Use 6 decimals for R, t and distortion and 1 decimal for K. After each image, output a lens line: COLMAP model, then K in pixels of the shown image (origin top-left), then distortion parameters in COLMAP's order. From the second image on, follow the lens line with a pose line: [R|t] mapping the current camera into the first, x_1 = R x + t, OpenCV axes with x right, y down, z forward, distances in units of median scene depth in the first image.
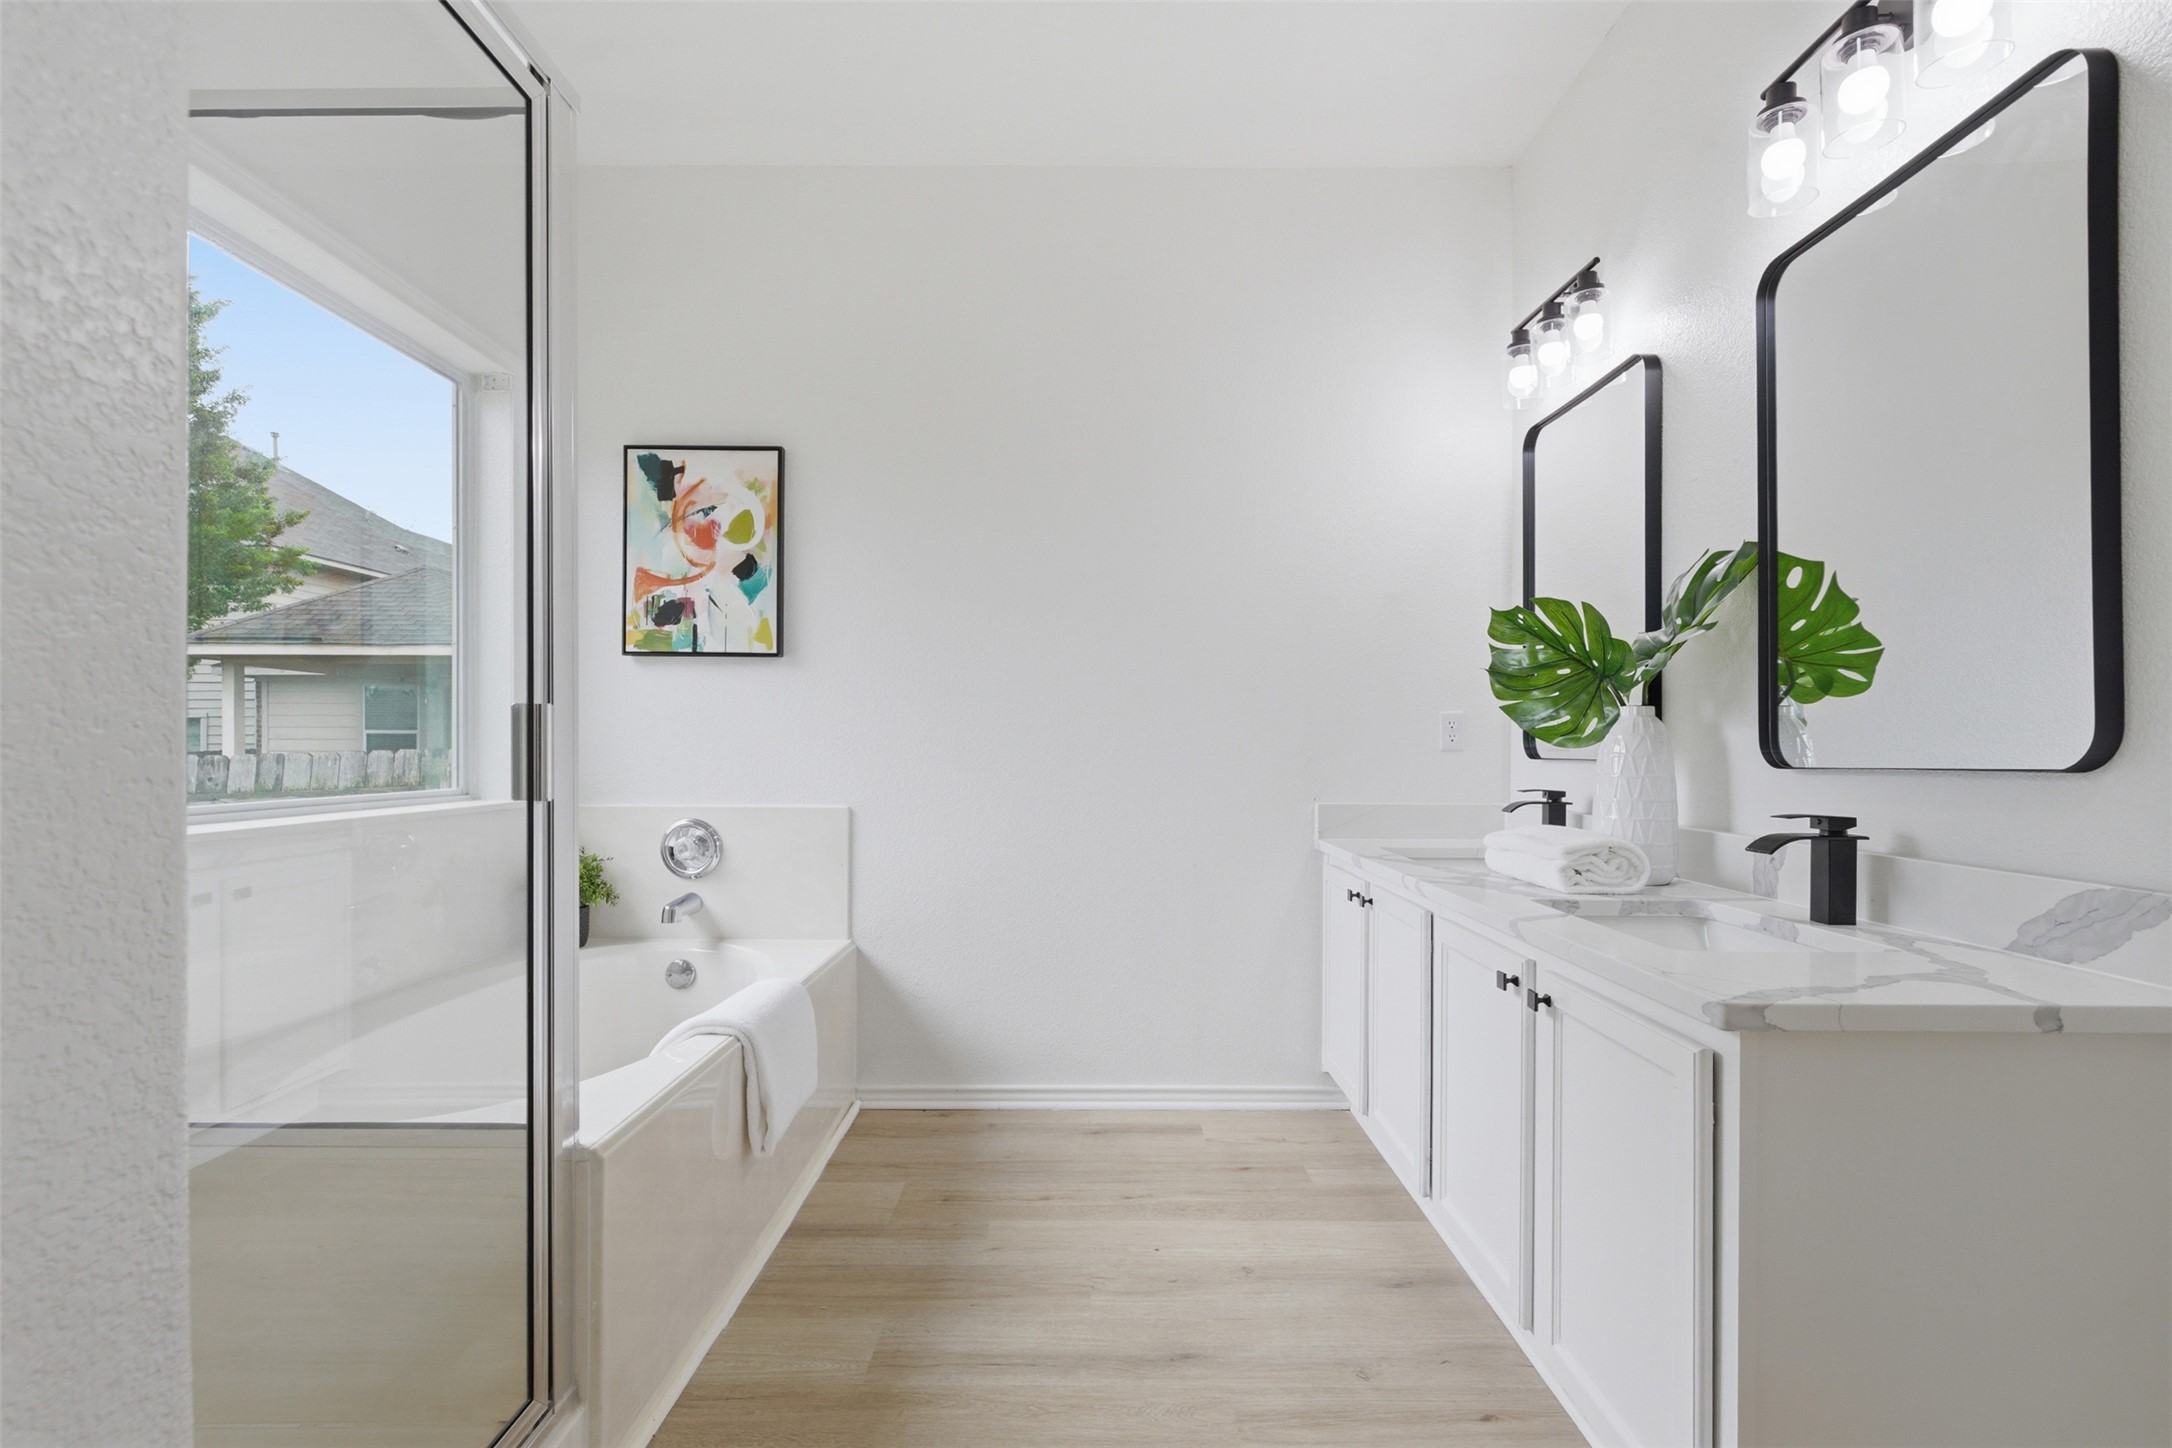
lens RADIAL K [[986.6, 0, 1093.1], [0, 986.6, 733.0], [0, 0, 1]] dist [-0.001266, -0.000111]
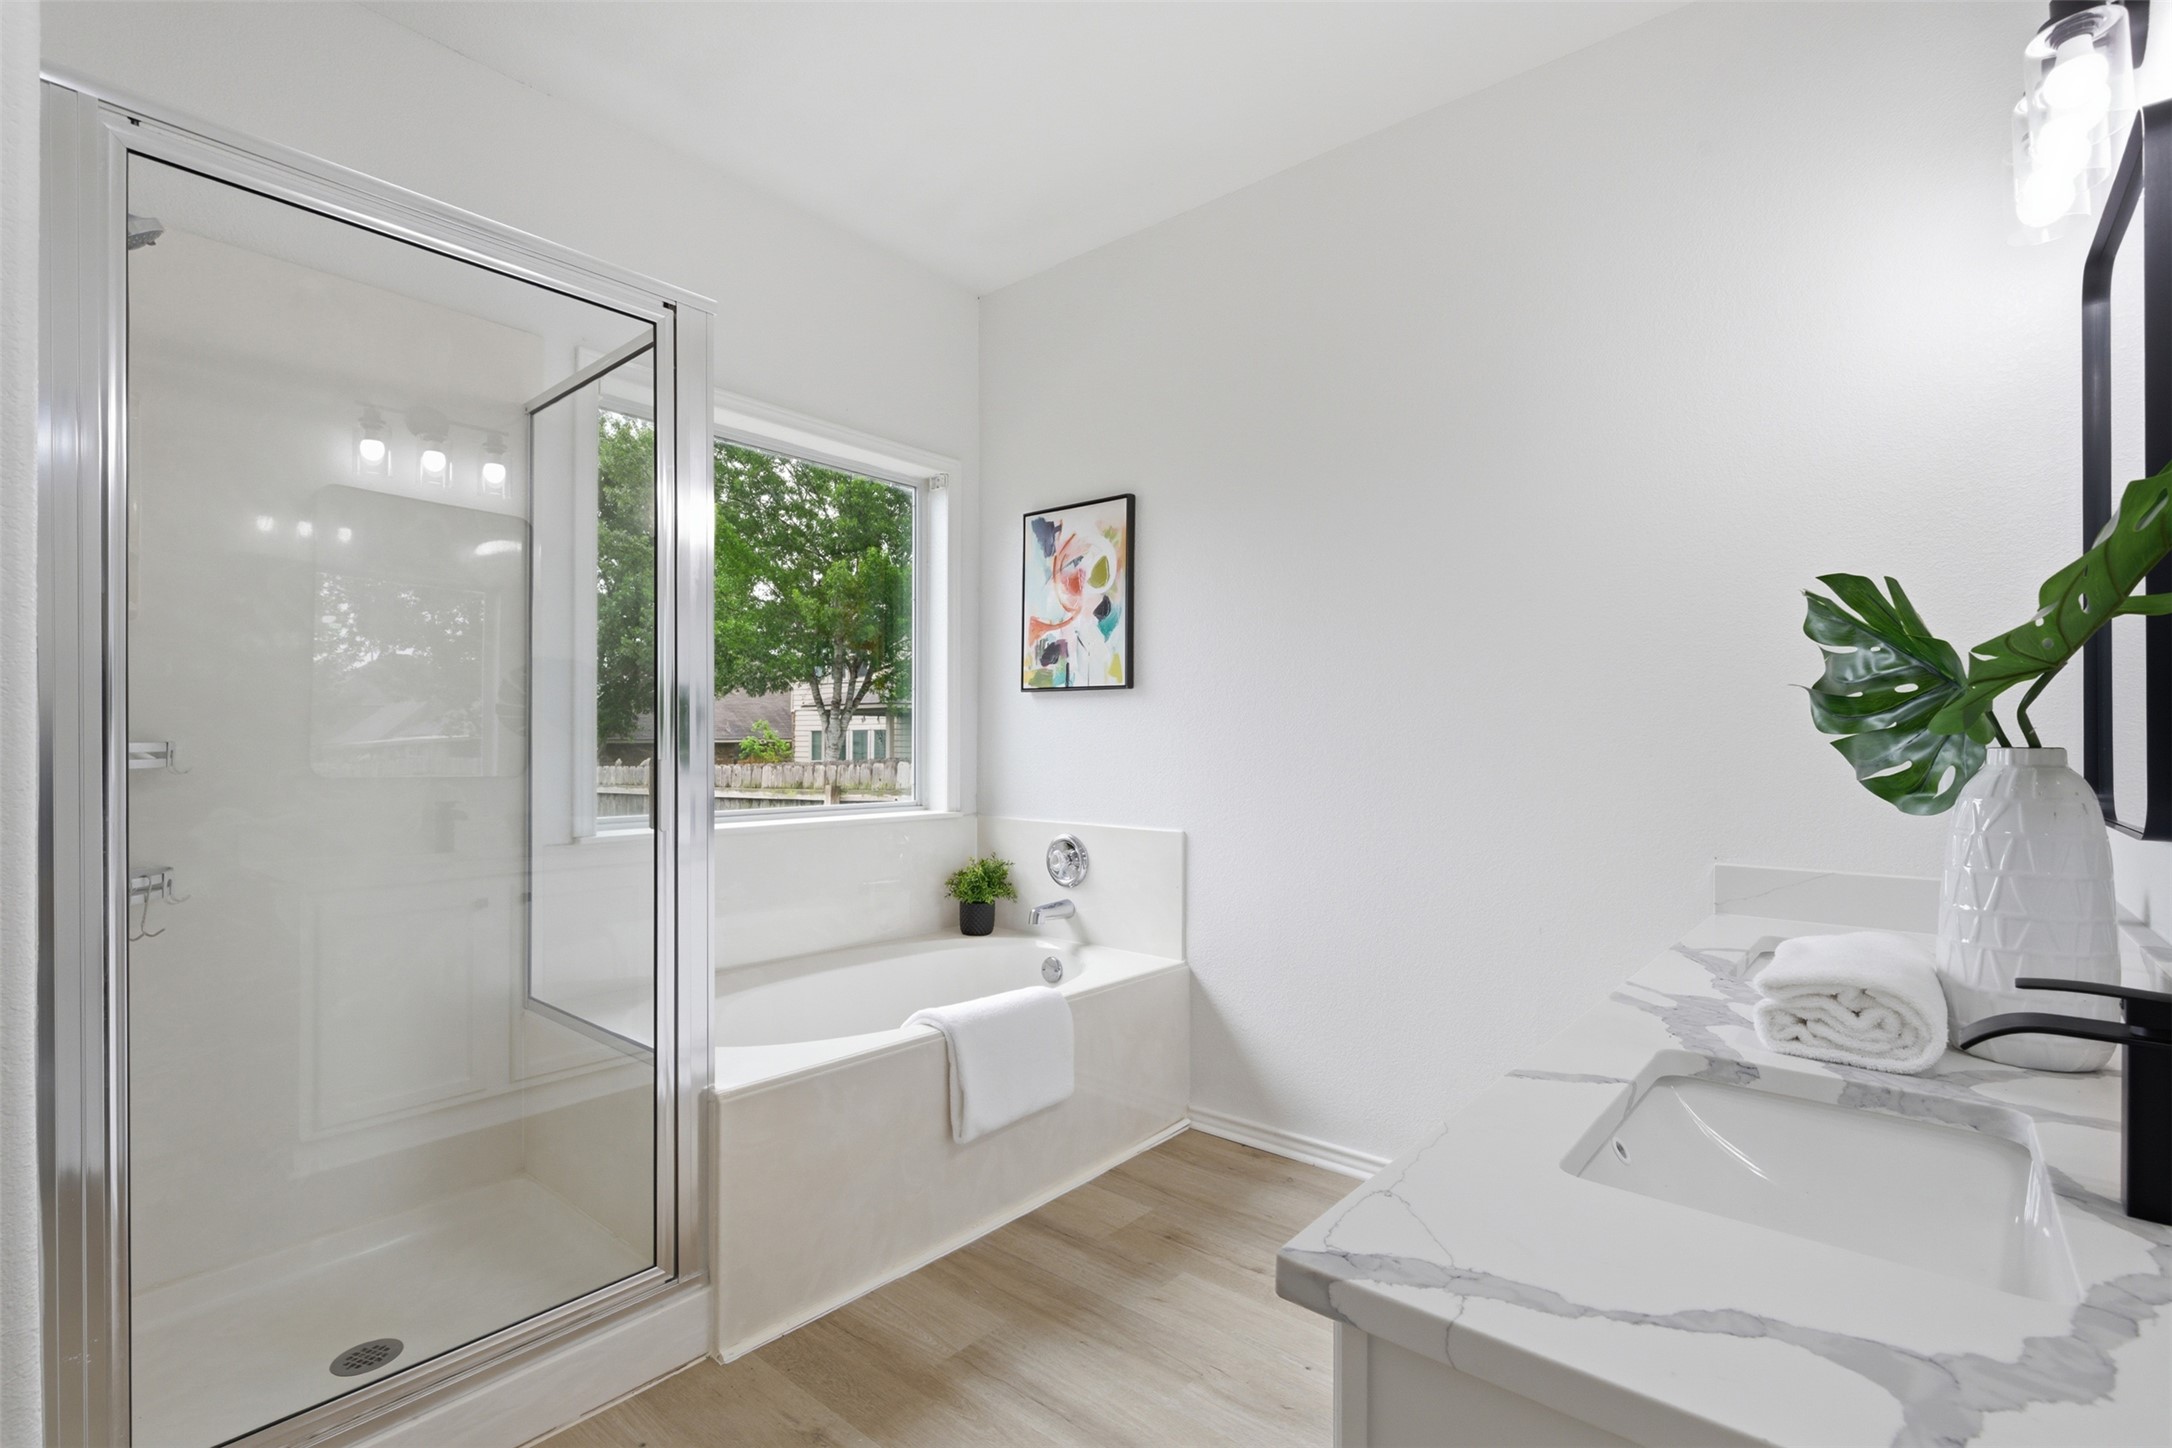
lens RADIAL K [[986.6, 0, 1093.1], [0, 986.6, 733.0], [0, 0, 1]] dist [-0.001266, -0.000111]
pose [[0.767259, -0.005744, -0.641312, 0.344576], [0.003640, 0.999983, -0.004601, -0.024165], [0.641327, 0.001196, 0.767267, 0.149939]]
